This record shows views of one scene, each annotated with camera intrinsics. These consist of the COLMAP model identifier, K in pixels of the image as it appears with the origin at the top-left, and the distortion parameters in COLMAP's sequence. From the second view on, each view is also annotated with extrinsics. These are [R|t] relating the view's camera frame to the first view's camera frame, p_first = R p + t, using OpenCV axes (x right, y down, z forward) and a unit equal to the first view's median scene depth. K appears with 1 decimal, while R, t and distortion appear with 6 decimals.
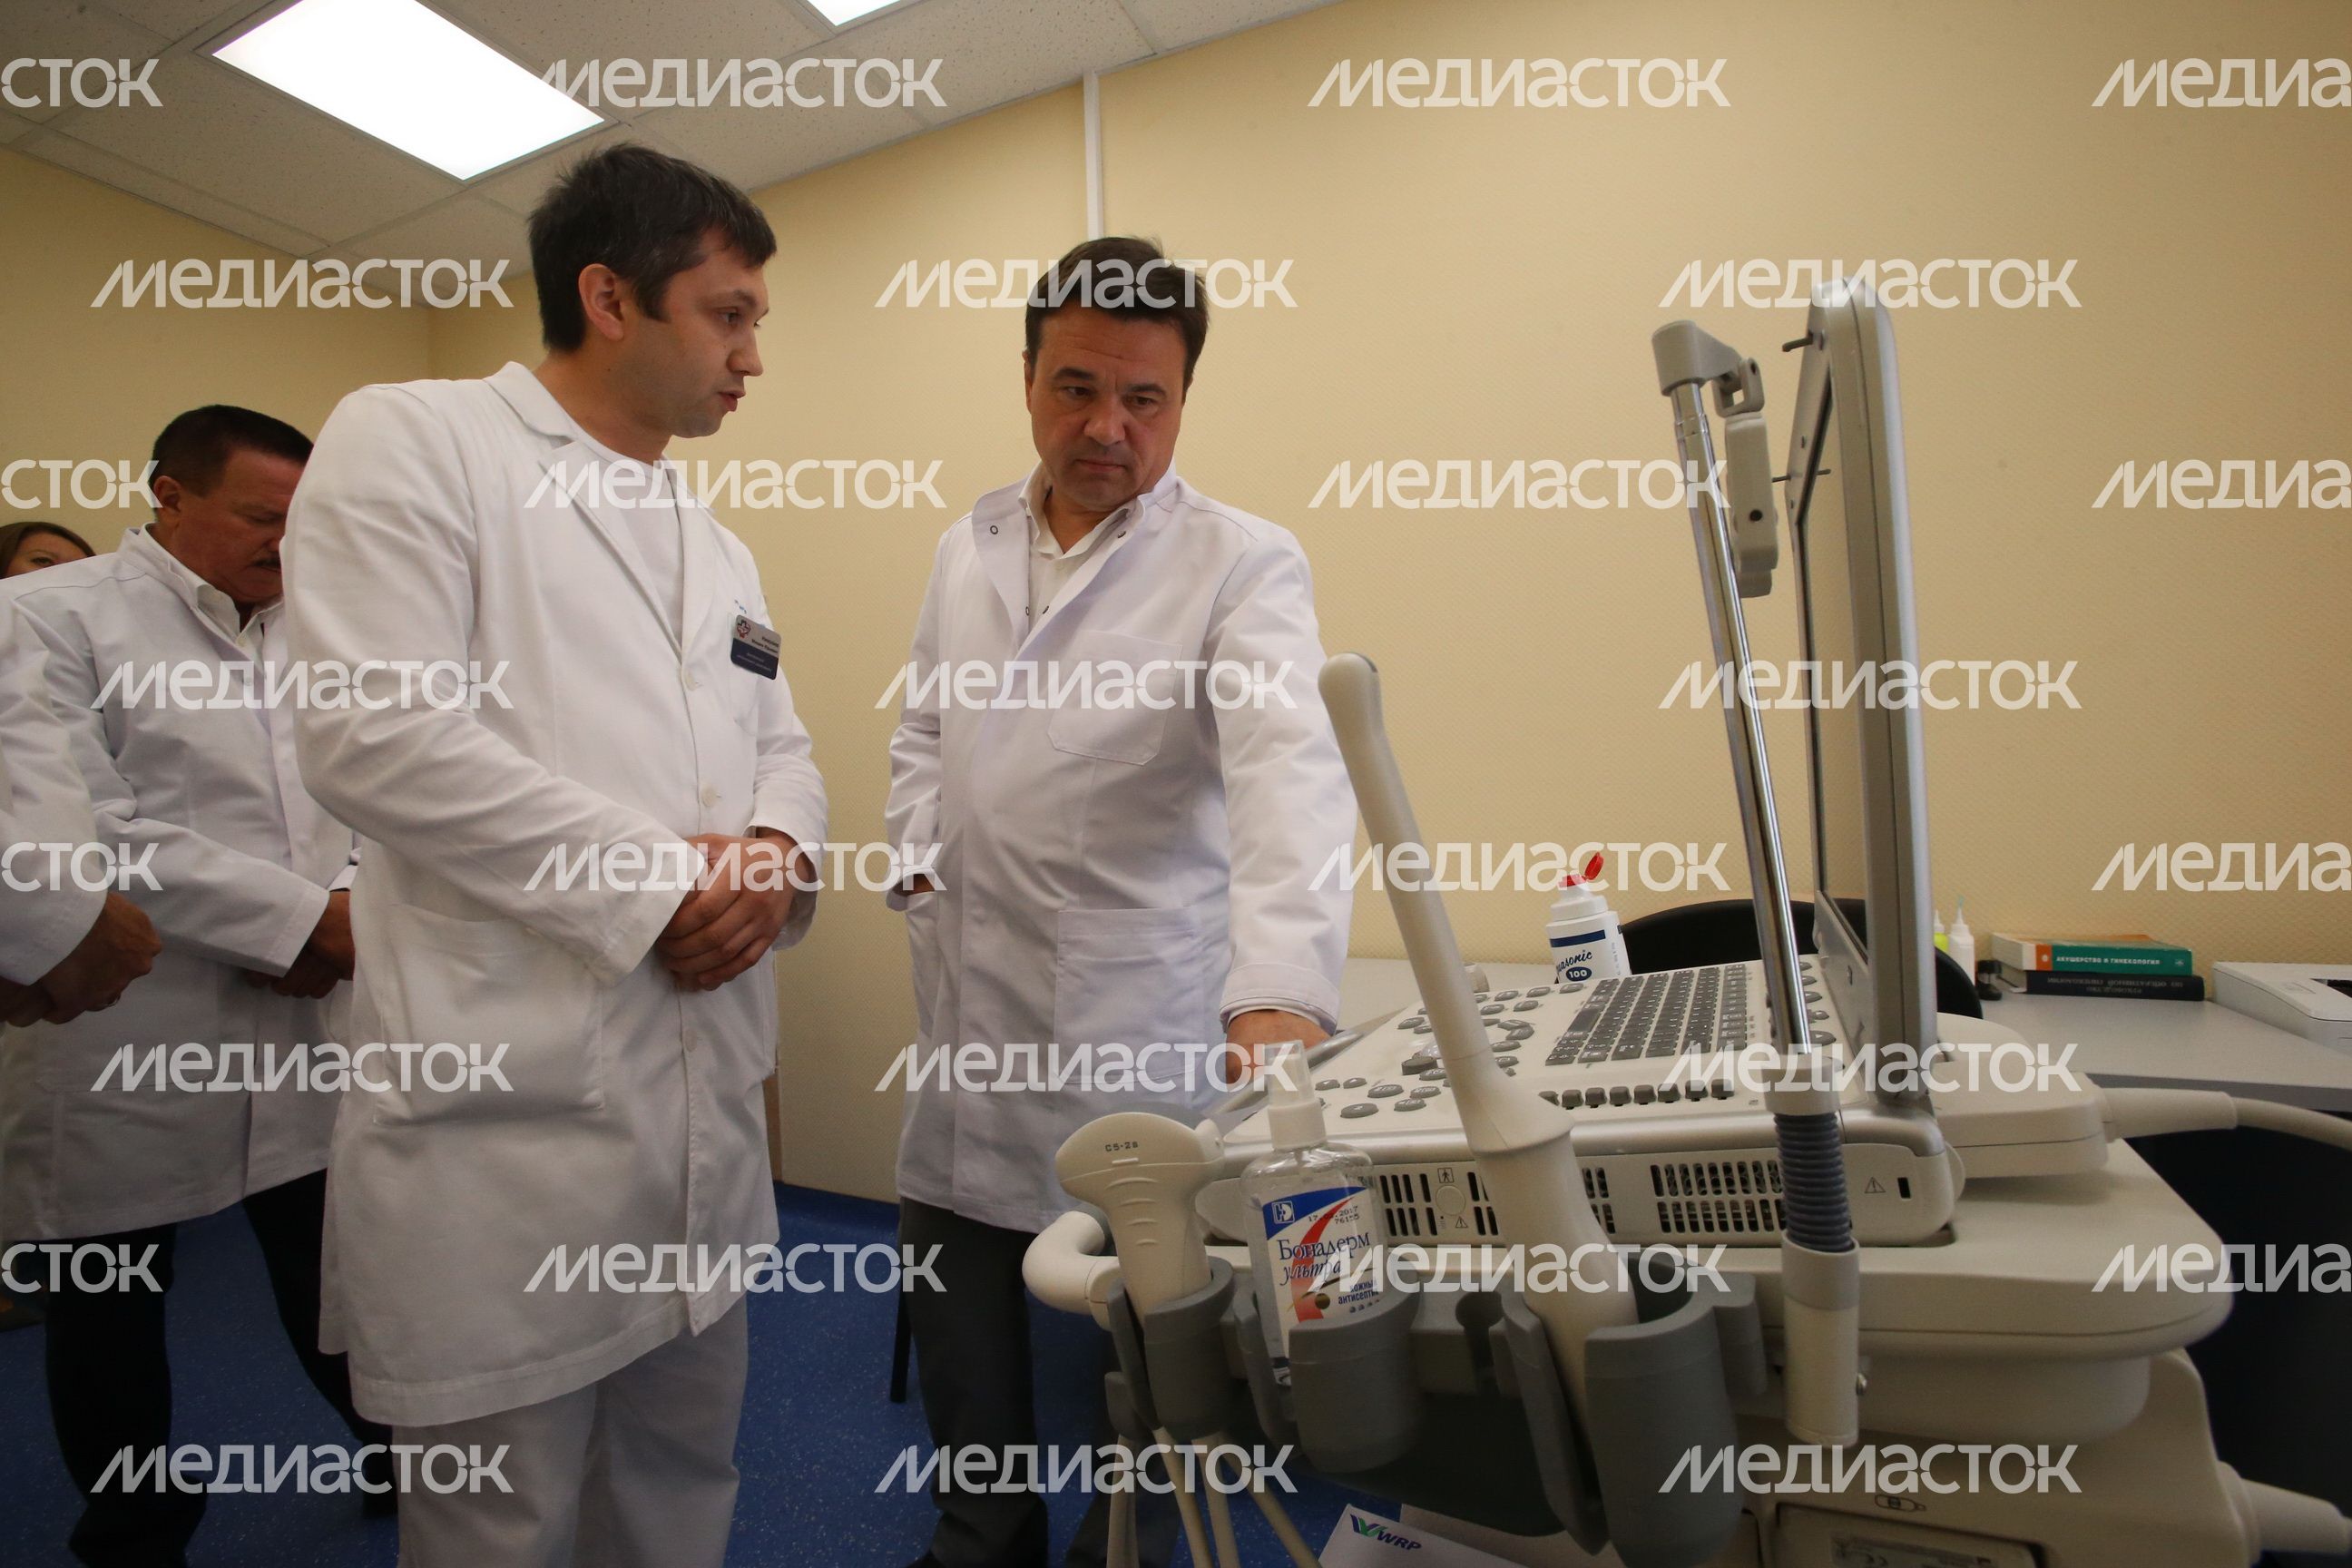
lens RADIAL K [[1007.1, 0, 1176.0], [0, 1007.1, 784.0], [0, 0, 1]] dist [0.001352, -0.000123]
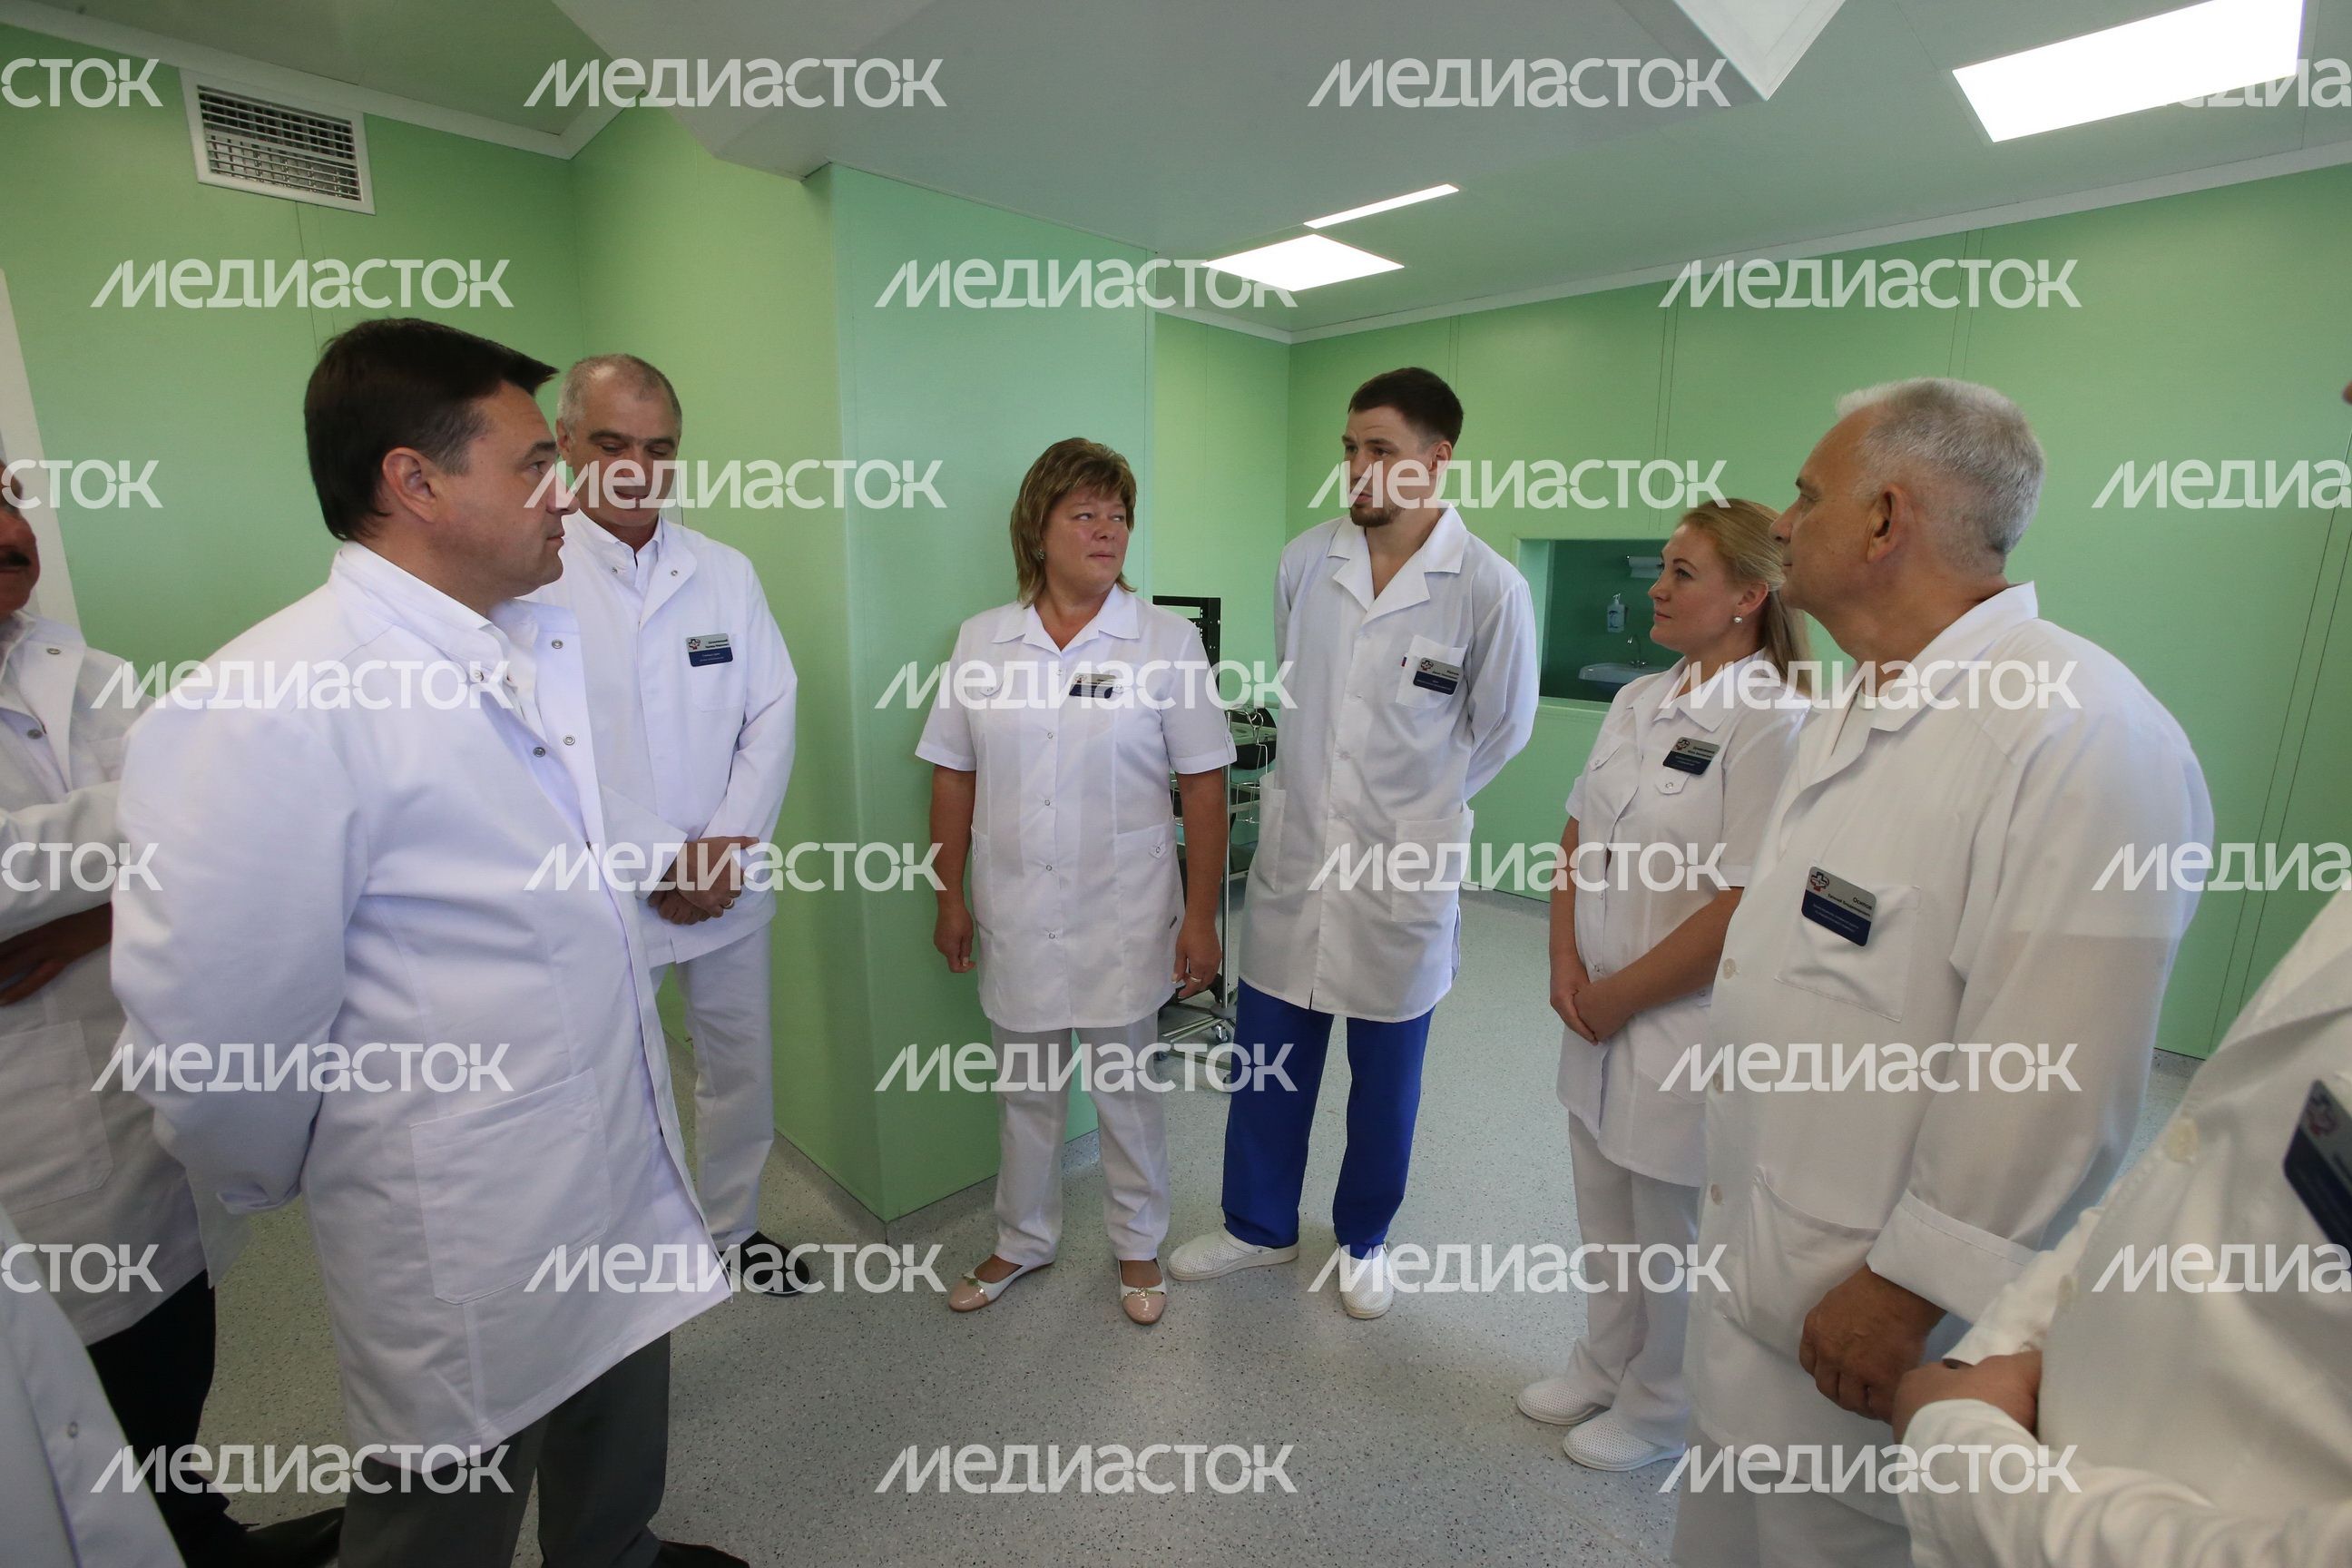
lens RADIAL K [[1007.1, 0, 1176.0], [0, 1007.1, 784.0], [0, 0, 1]] dist [0.001352, -0.000123]
pose [[1.000000, 0.000129, 0.000024, -0.000028], [-0.000128, 1.000000, -0.000887, 0.399003], [-0.000024, 0.000887, 1.000000, 0.000245]]
